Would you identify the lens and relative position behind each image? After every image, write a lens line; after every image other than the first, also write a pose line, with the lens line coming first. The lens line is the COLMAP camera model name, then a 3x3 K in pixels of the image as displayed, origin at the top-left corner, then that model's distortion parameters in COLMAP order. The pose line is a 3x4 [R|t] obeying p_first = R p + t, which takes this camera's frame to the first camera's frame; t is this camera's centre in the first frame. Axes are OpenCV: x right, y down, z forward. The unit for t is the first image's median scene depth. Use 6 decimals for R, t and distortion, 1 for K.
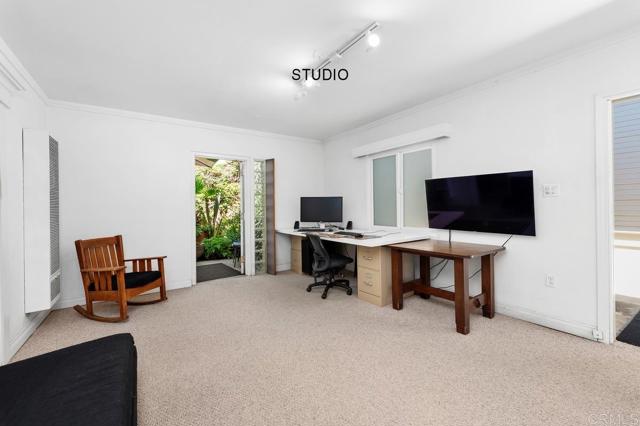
lens RADIAL K [[263.7, 0, 317.8], [0, 263.7, 205.9], [0, 0, 1]] dist [0.000625, 0.000022]
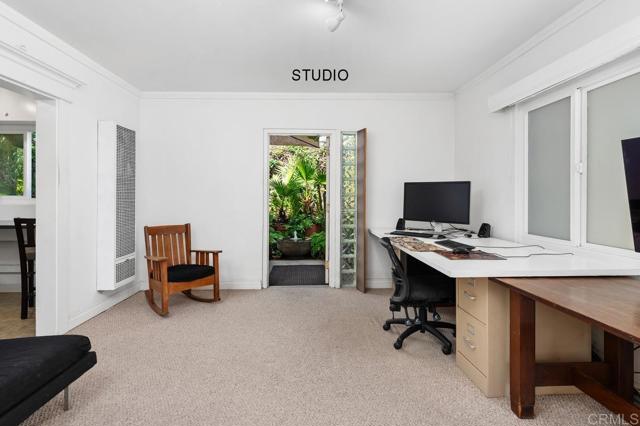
lens RADIAL K [[325.0, 0, 317.7], [0, 325.0, 197.6], [0, 0, 1]] dist [-0.001467, -0.000456]
pose [[0.836750, 0.019759, -0.547228, 0.237605], [-0.014618, 0.999799, 0.013748, -0.003896], [0.547390, -0.003505, 0.836871, 0.236180]]
